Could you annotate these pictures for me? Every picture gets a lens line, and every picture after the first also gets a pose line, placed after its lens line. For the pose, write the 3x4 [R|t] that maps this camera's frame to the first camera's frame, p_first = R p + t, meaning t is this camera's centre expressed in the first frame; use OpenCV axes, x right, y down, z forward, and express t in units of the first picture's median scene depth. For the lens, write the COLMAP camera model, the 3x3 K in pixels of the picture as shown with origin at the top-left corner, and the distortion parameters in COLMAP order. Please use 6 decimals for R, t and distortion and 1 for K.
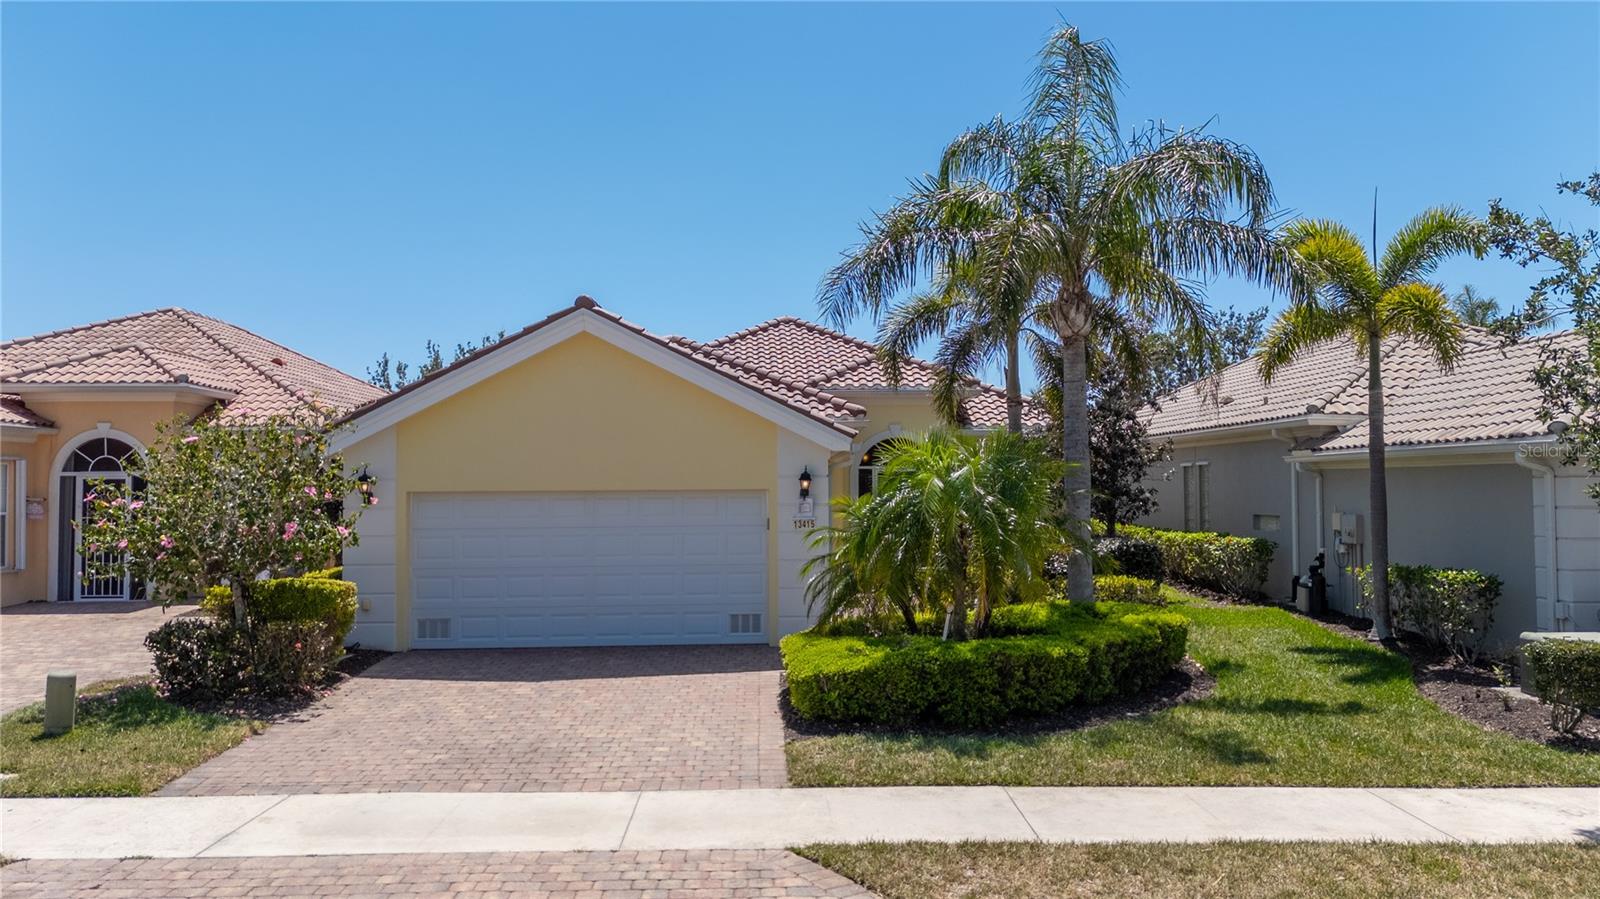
lens RADIAL K [[1172.7, 0, 800.0], [0, 1172.7, 449.5], [0, 0, 1]] dist [0.068545, -0.057288]
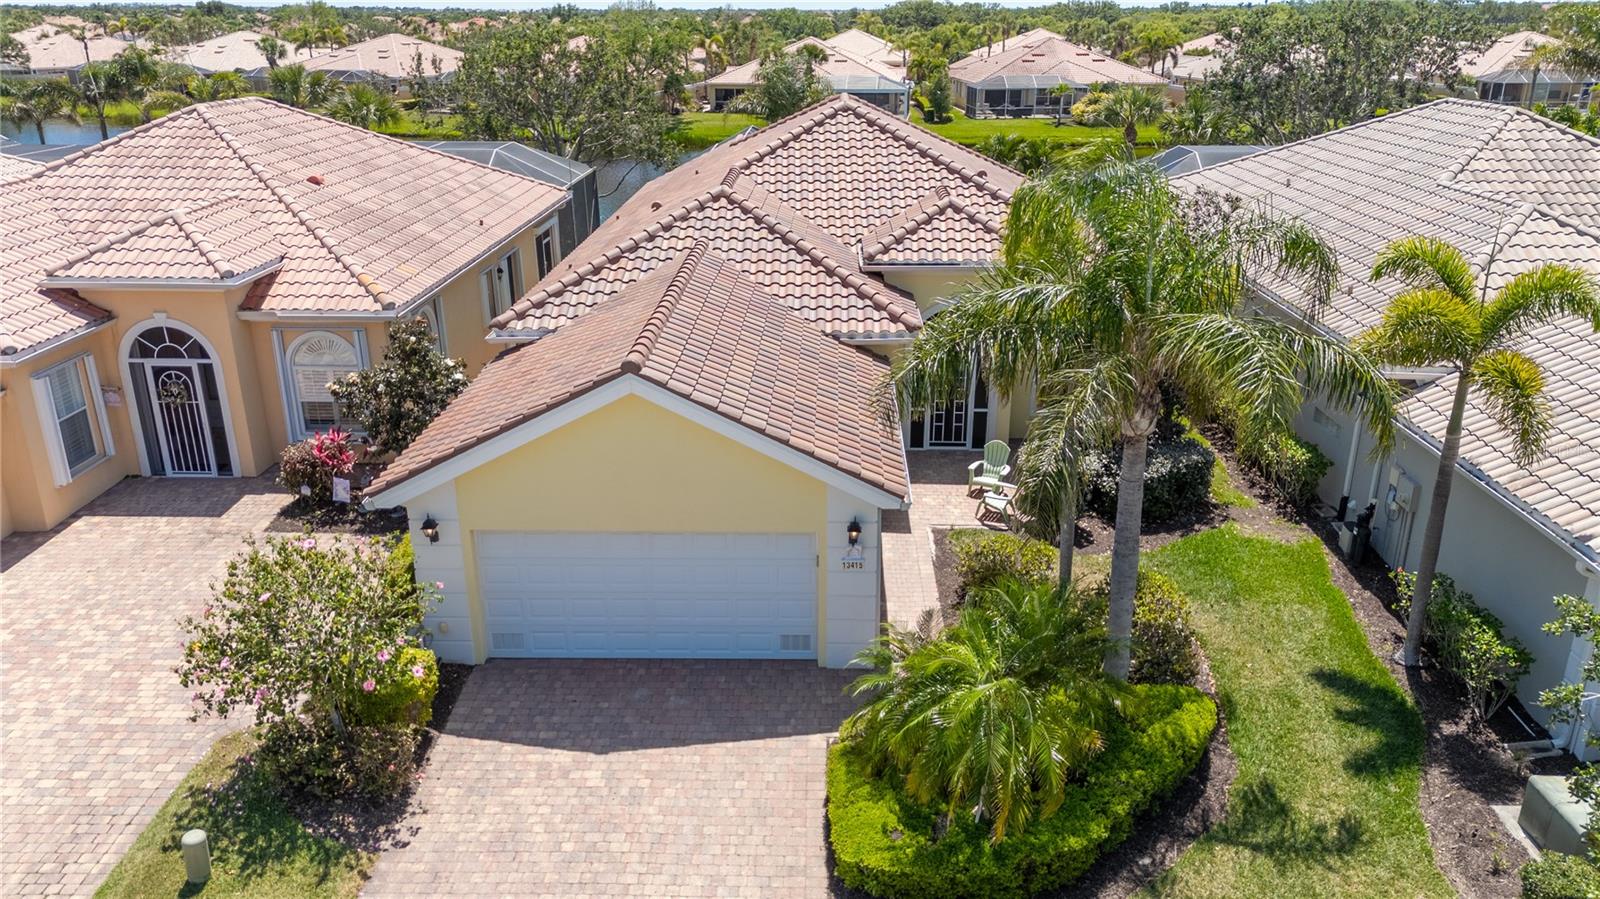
lens RADIAL K [[1172.7, 0, 800.0], [0, 1172.7, 449.5], [0, 0, 1]] dist [0.068545, -0.057288]
pose [[0.998747, 0.020756, -0.045539, 0.002143], [-0.002052, 0.926156, 0.377135, -0.417911], [0.050004, -0.376569, 0.925038, 0.083315]]
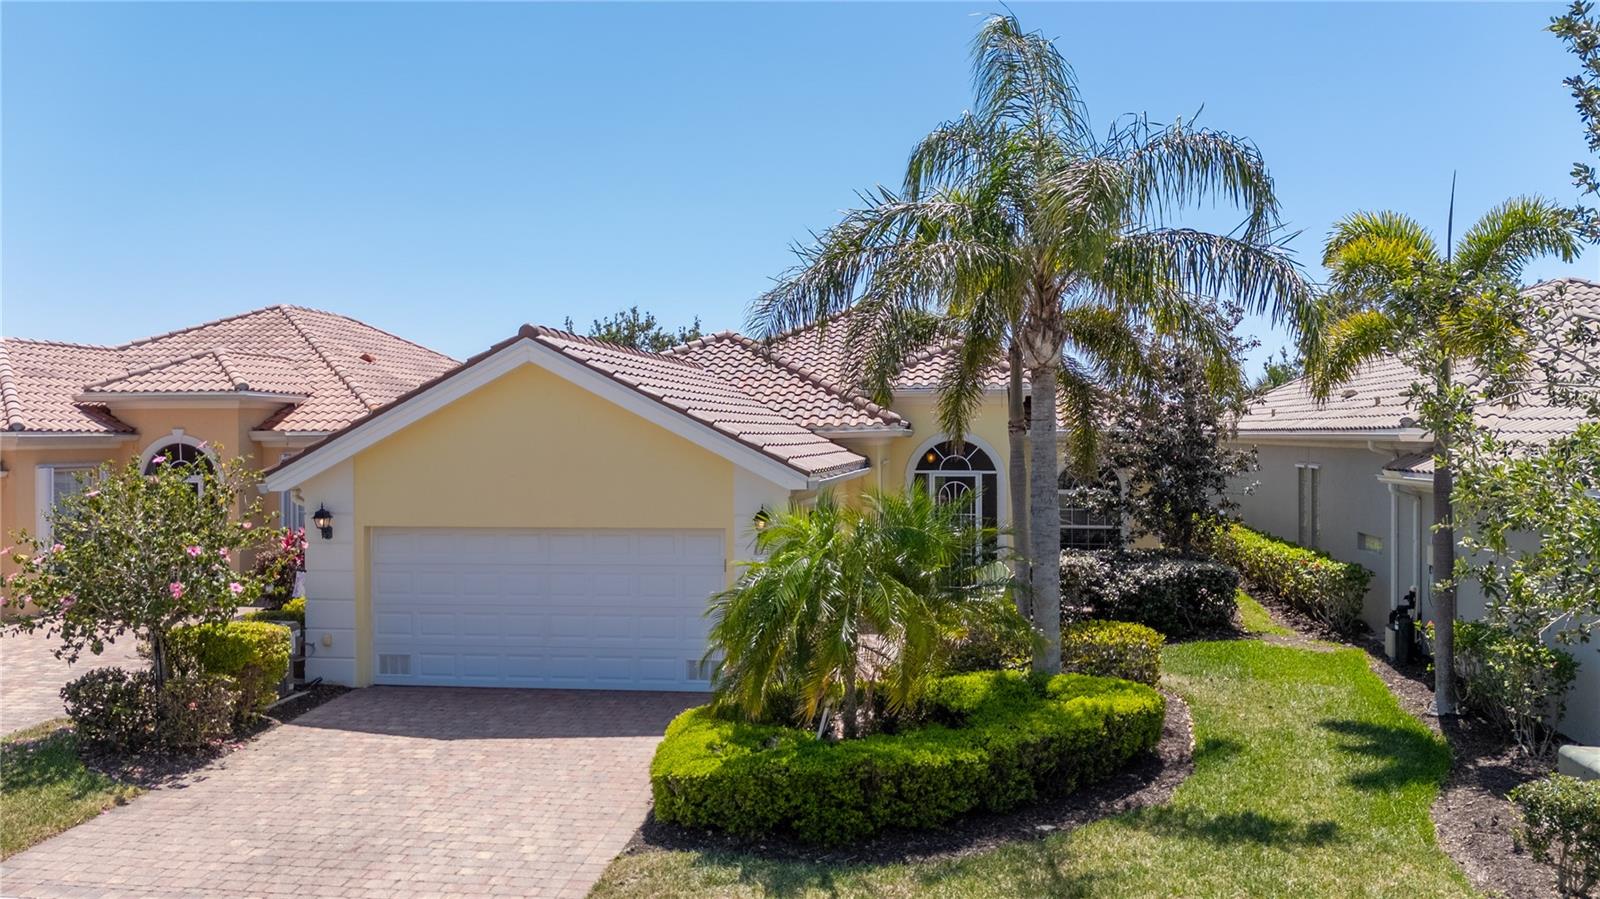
lens RADIAL K [[1172.7, 0, 800.0], [0, 1172.7, 449.5], [0, 0, 1]] dist [0.068545, -0.057288]
pose [[0.984161, 0.003985, -0.177234, 0.196229], [0.004229, 0.998935, 0.045942, -0.071210], [0.177229, -0.045964, 0.983096, 0.099580]]
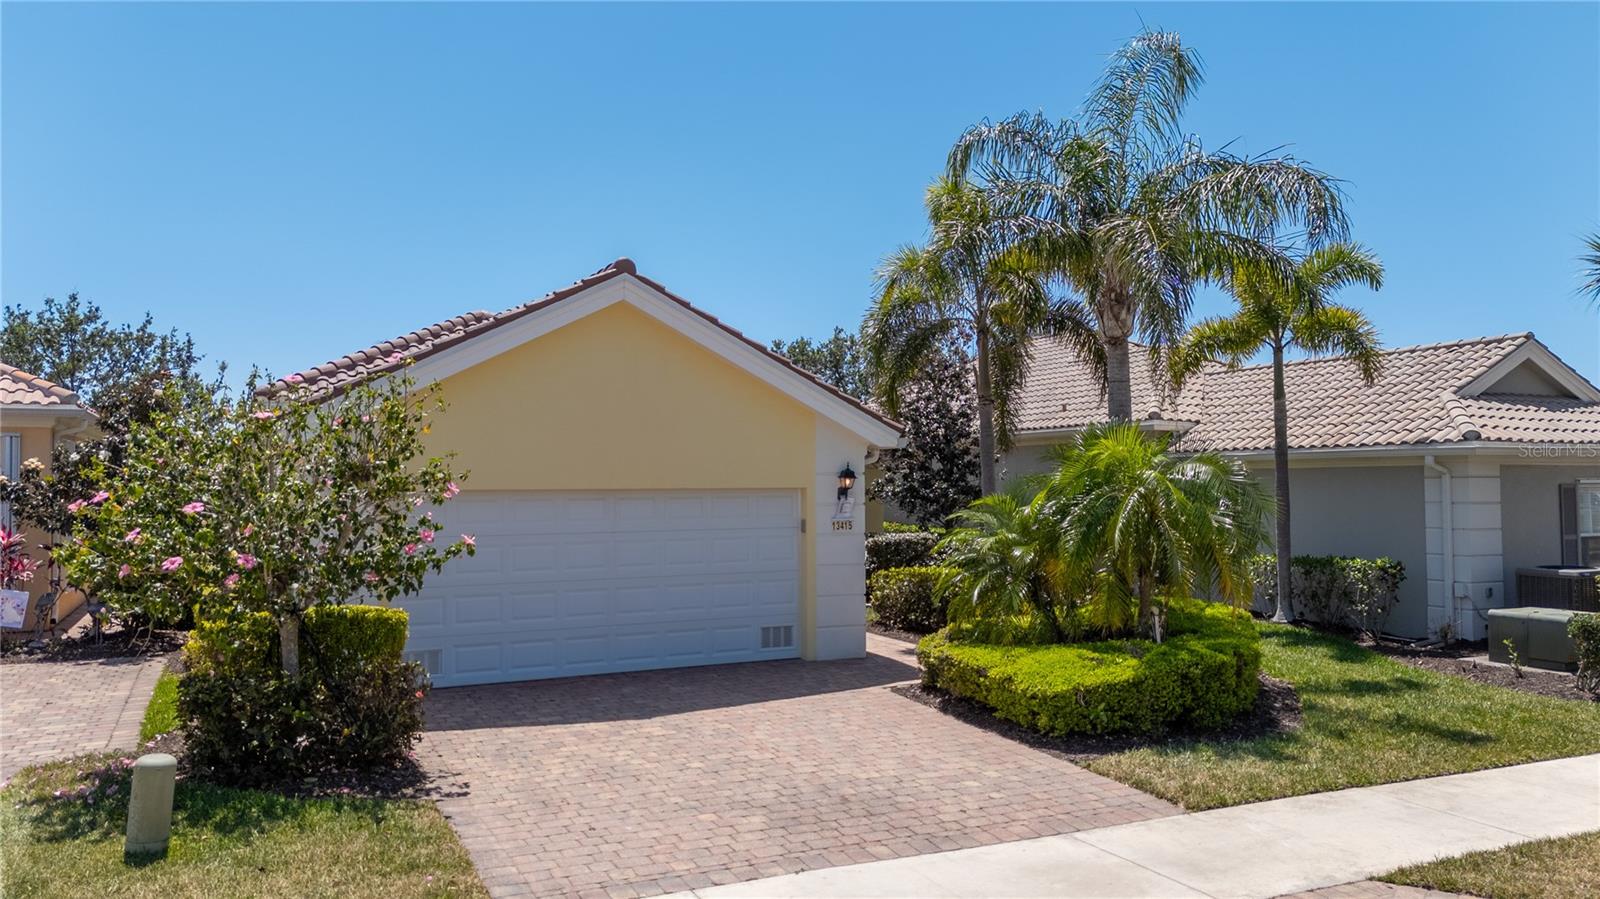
lens RADIAL K [[1172.7, 0, 800.0], [0, 1172.7, 449.5], [0, 0, 1]] dist [0.068545, -0.057288]
pose [[0.911979, 0.013684, 0.410008, -0.404617], [-0.013566, 0.999903, -0.003195, 0.007282], [-0.410012, -0.002648, 0.912076, 0.173073]]
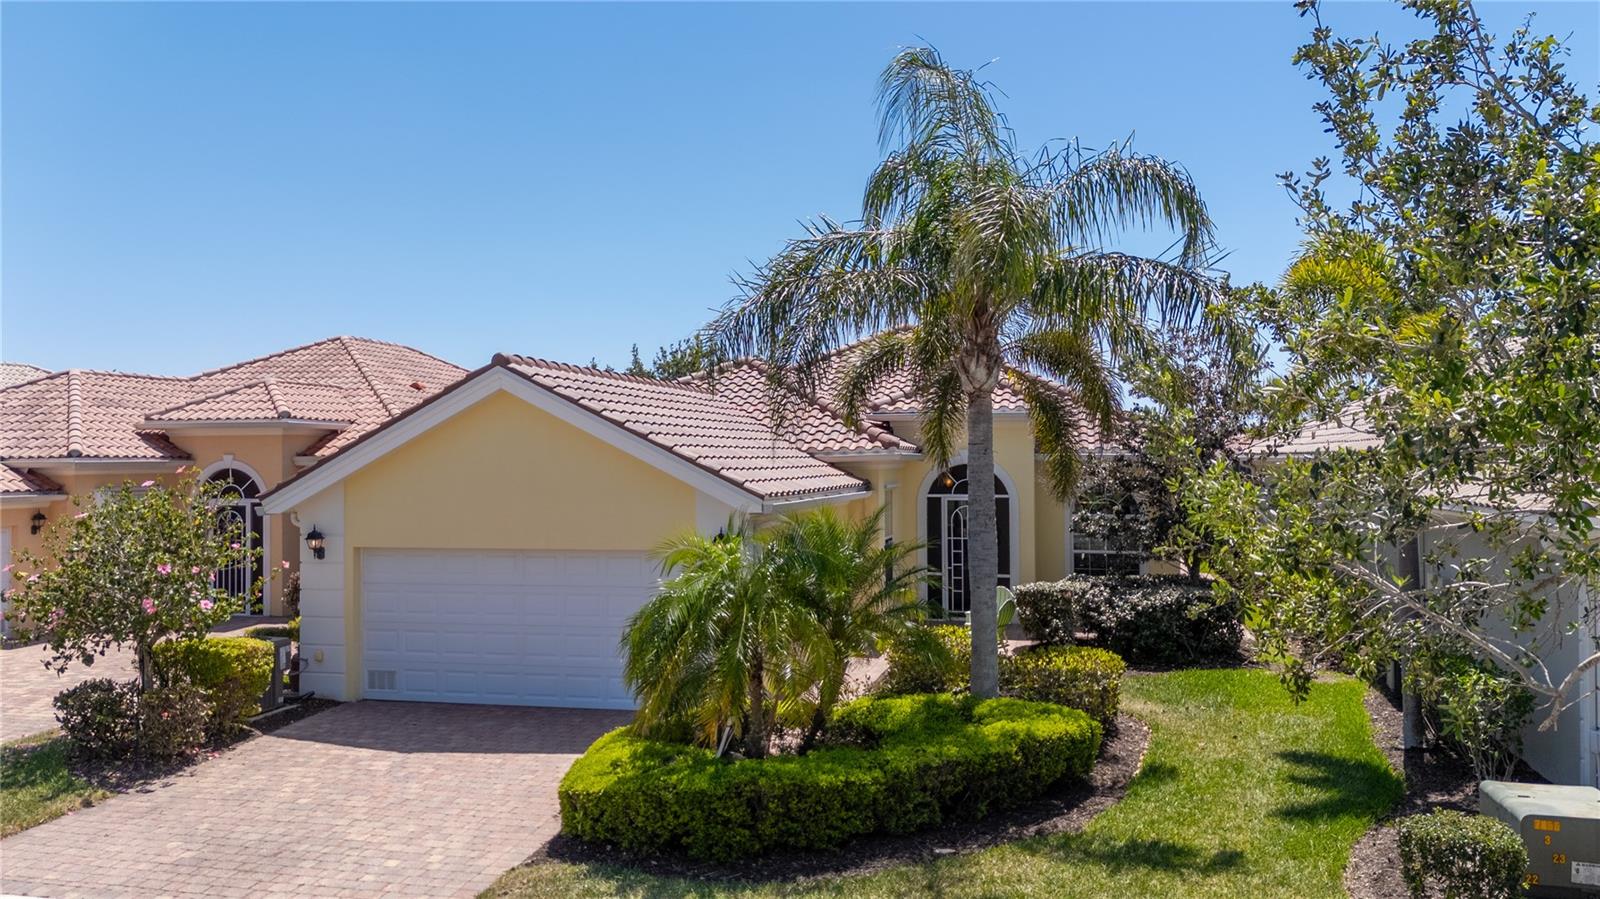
lens RADIAL K [[1172.7, 0, 800.0], [0, 1172.7, 449.5], [0, 0, 1]] dist [0.068545, -0.057288]
pose [[0.964130, -0.002049, -0.265424, 0.313549], [0.008982, 0.999649, 0.024909, -0.071036], [0.265280, -0.026400, 0.963810, 0.111063]]
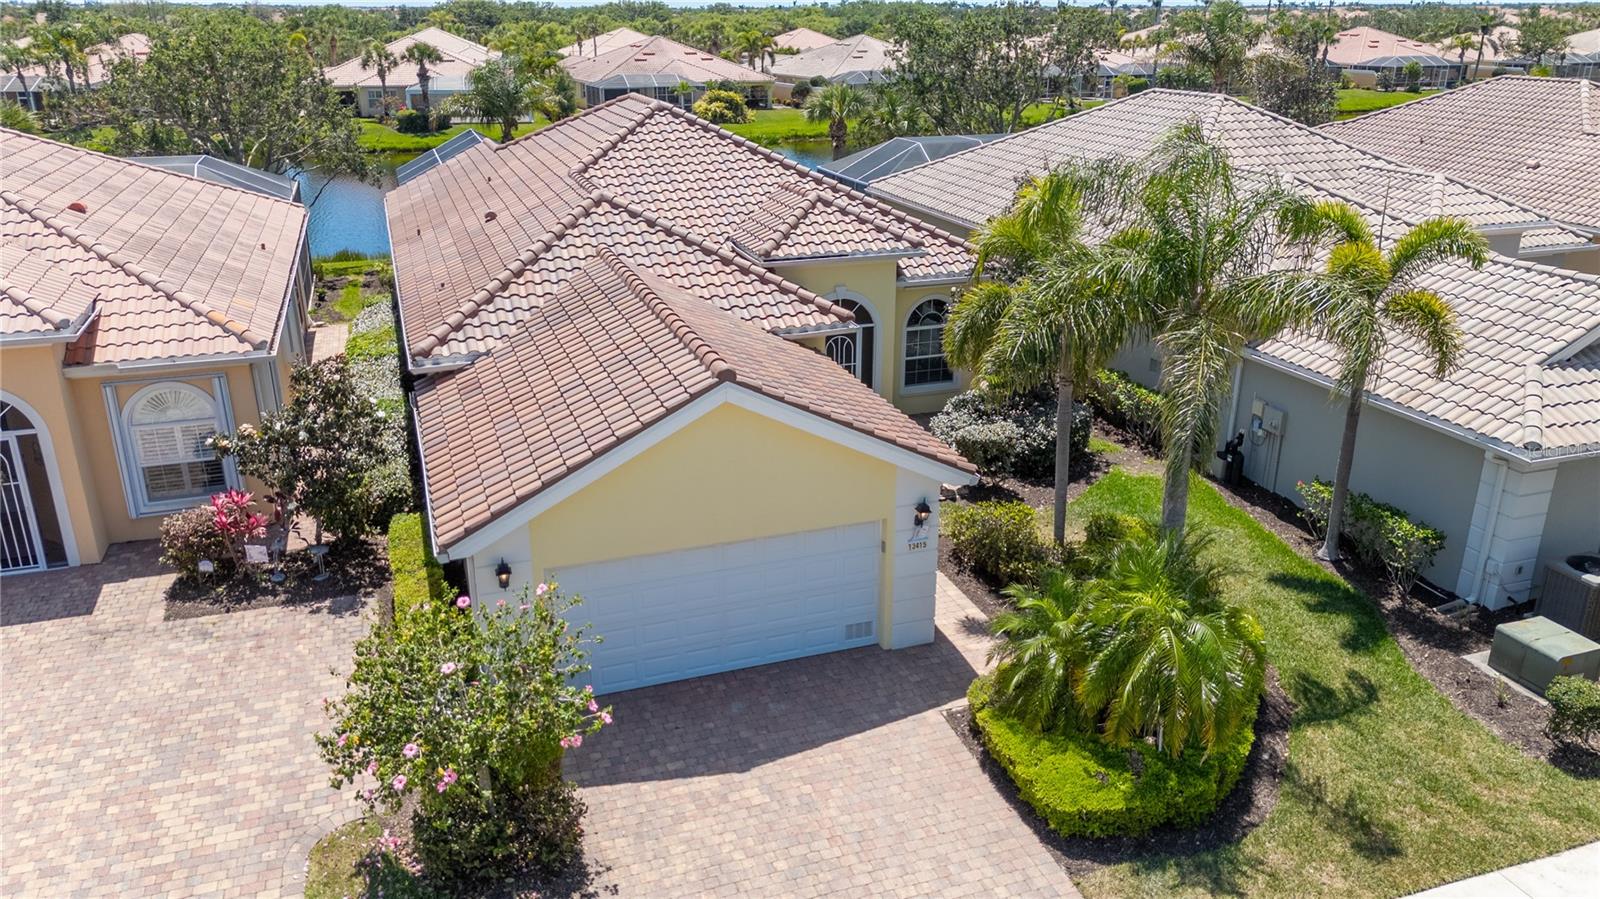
lens RADIAL K [[1172.7, 0, 800.0], [0, 1172.7, 449.5], [0, 0, 1]] dist [0.068545, -0.057288]
pose [[0.951517, -0.102393, 0.290055, -0.398388], [-0.014546, 0.926936, 0.374938, -0.415308], [-0.307254, -0.360979, 0.880505, 0.123961]]
